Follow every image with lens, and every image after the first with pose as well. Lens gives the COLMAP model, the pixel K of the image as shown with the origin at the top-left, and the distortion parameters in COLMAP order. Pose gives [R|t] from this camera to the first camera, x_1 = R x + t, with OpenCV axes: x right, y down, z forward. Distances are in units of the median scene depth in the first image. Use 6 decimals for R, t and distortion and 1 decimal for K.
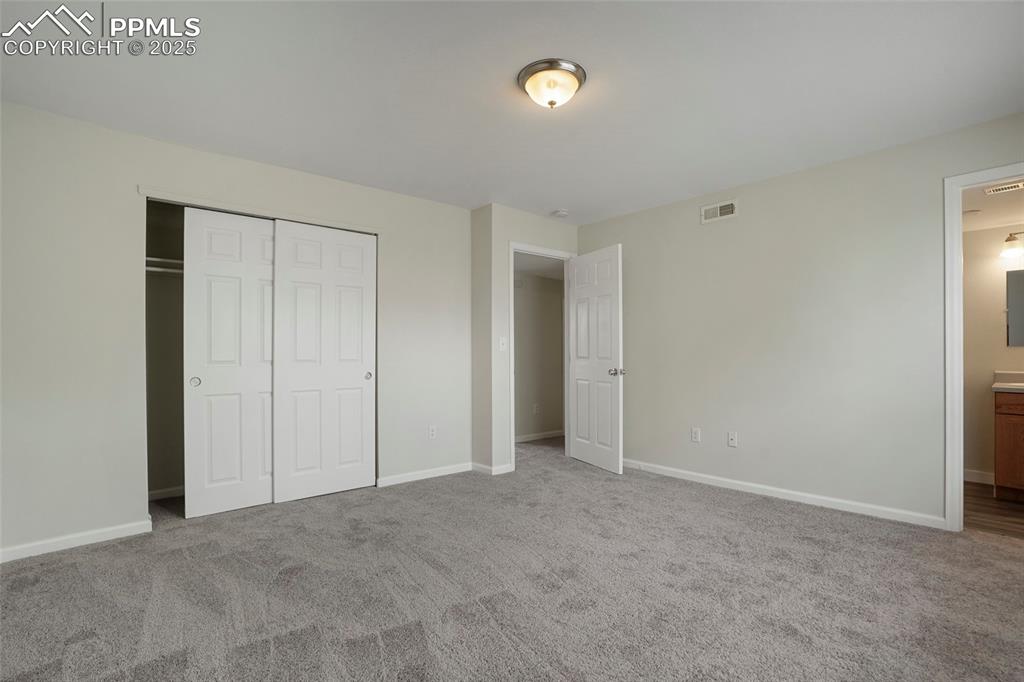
lens RADIAL K [[485.1, 0, 516.3], [0, 485.1, 349.3], [0, 0, 1]] dist [-0.001728, -0.000227]
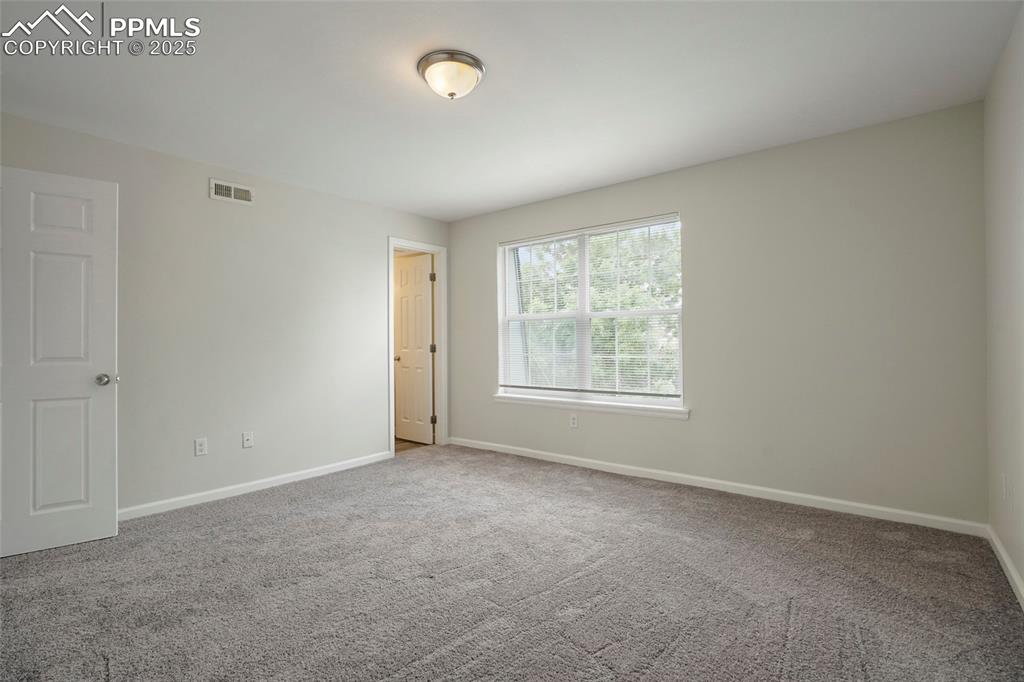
lens RADIAL K [[485.1, 0, 516.3], [0, 485.1, 349.3], [0, 0, 1]] dist [-0.001728, -0.000227]
pose [[-0.148738, -0.007803, 0.988846, -0.560065], [0.002016, 0.999964, 0.008194, 0.002169], [-0.988875, 0.003212, -0.148717, 0.614580]]
